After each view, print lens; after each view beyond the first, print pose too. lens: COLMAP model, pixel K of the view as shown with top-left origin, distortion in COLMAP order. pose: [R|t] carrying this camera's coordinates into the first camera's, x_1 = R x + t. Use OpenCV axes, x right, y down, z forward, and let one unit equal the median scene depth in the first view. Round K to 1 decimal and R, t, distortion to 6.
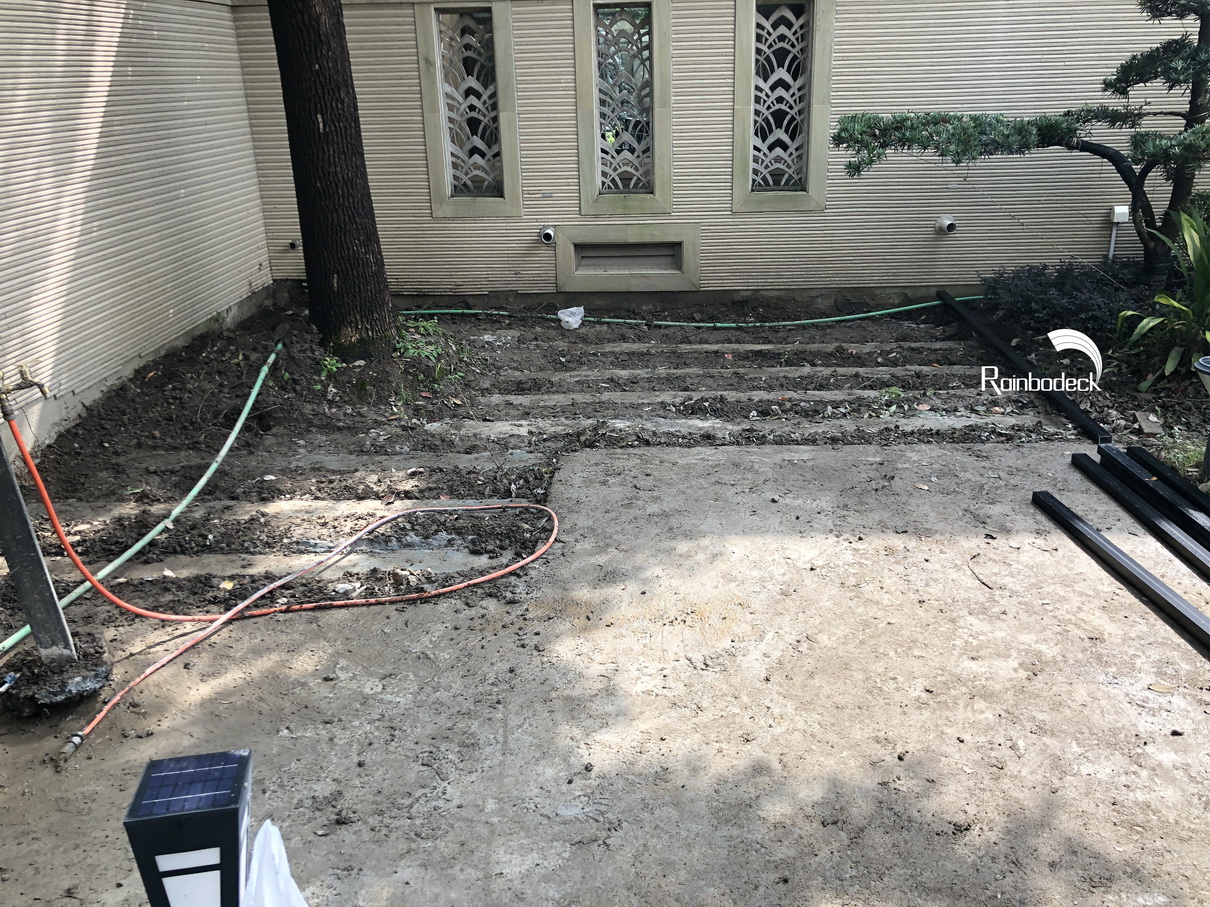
lens RADIAL K [[1003.3, 0, 605.0], [0, 1003.3, 453.5], [0, 0, 1]] dist [0.025476, -0.009527]
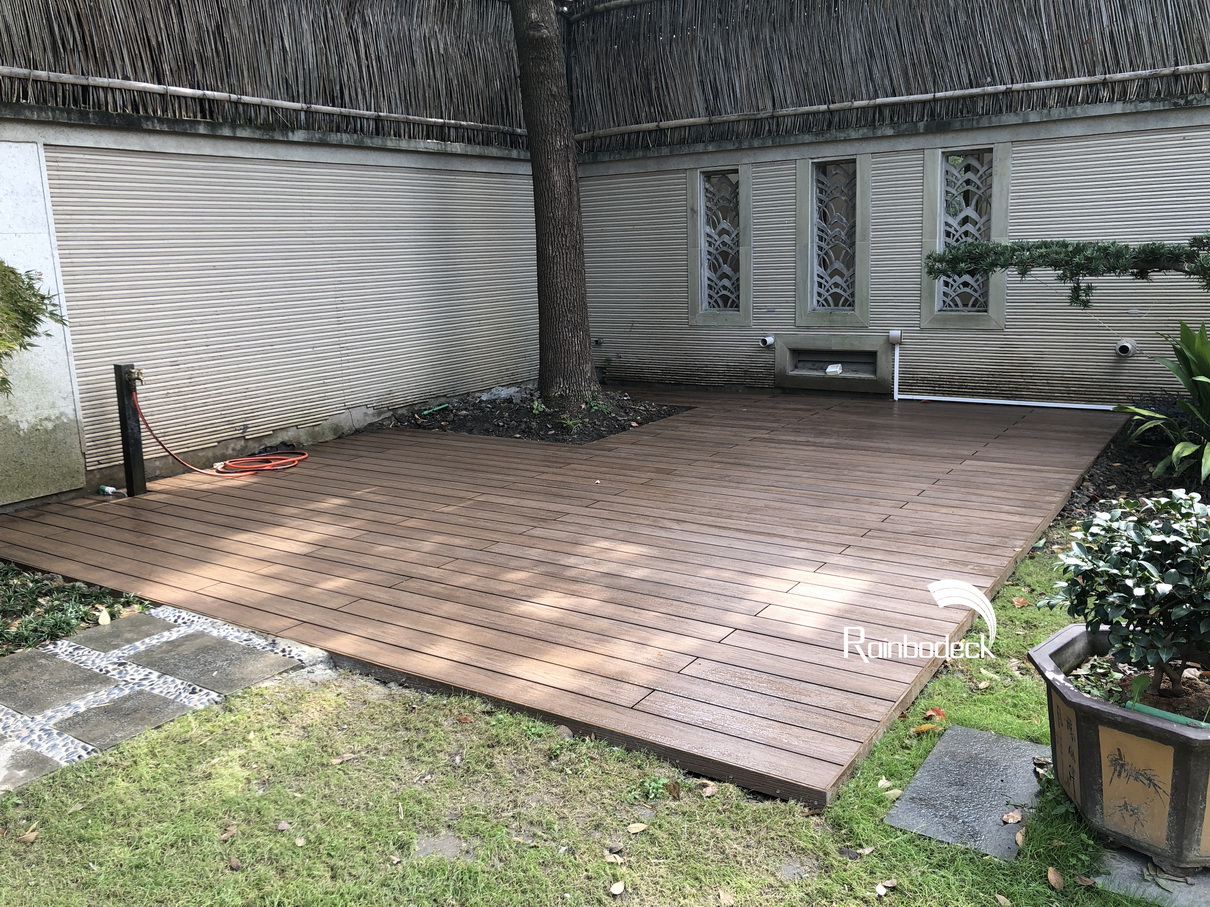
lens RADIAL K [[1003.3, 0, 605.0], [0, 1003.3, 453.5], [0, 0, 1]] dist [0.025476, -0.009527]
pose [[0.849128, 0.098067, -0.519004, 0.434407], [-0.157302, 0.984977, -0.071244, 0.039903], [0.504220, 0.142136, 0.851798, -0.142640]]
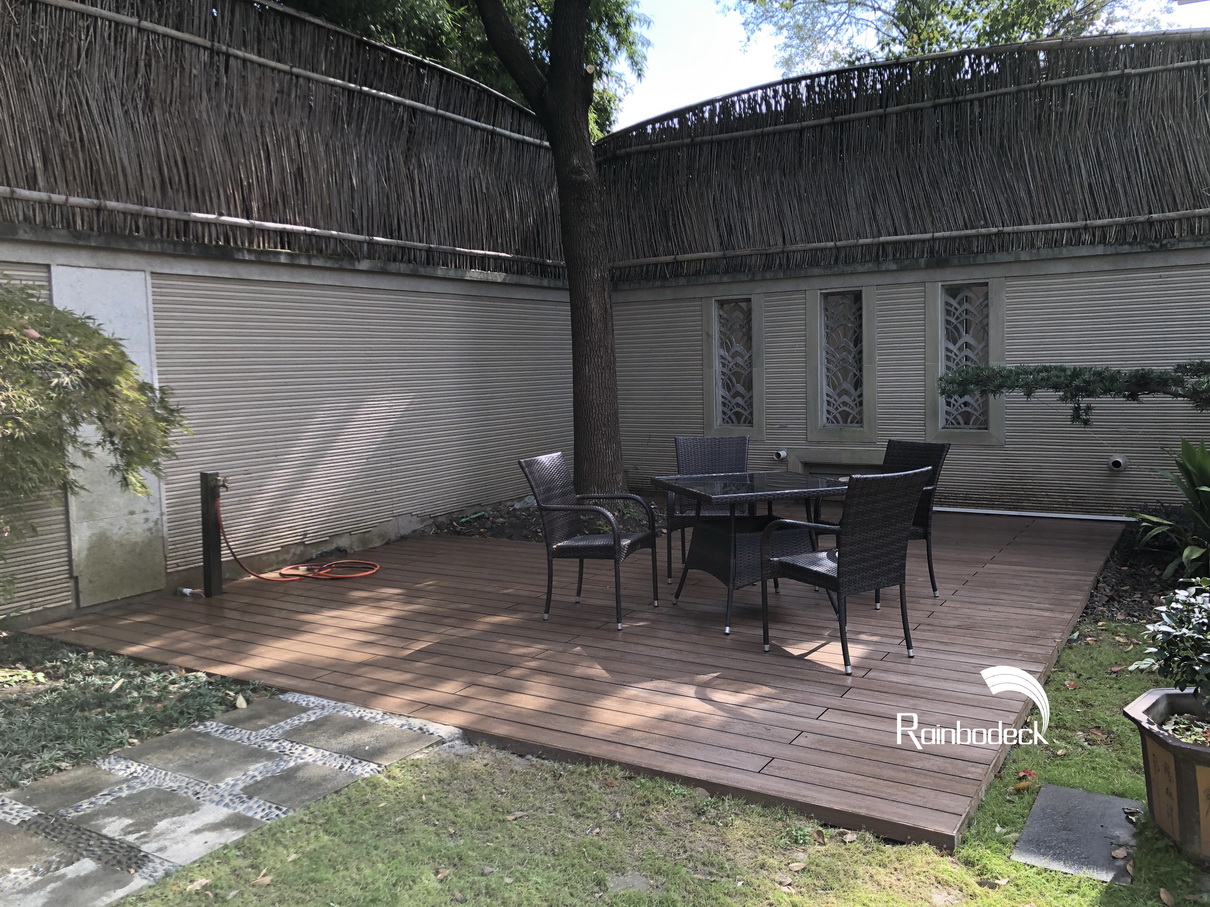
lens RADIAL K [[1003.7, 0, 601.8], [0, 1003.7, 460.1], [0, 0, 1]] dist [0.057445, -0.070565]
pose [[0.867913, 0.045582, -0.494620, 0.399287], [-0.155591, 0.970615, -0.183568, 0.070528], [0.471719, 0.236280, 0.849502, -0.243342]]
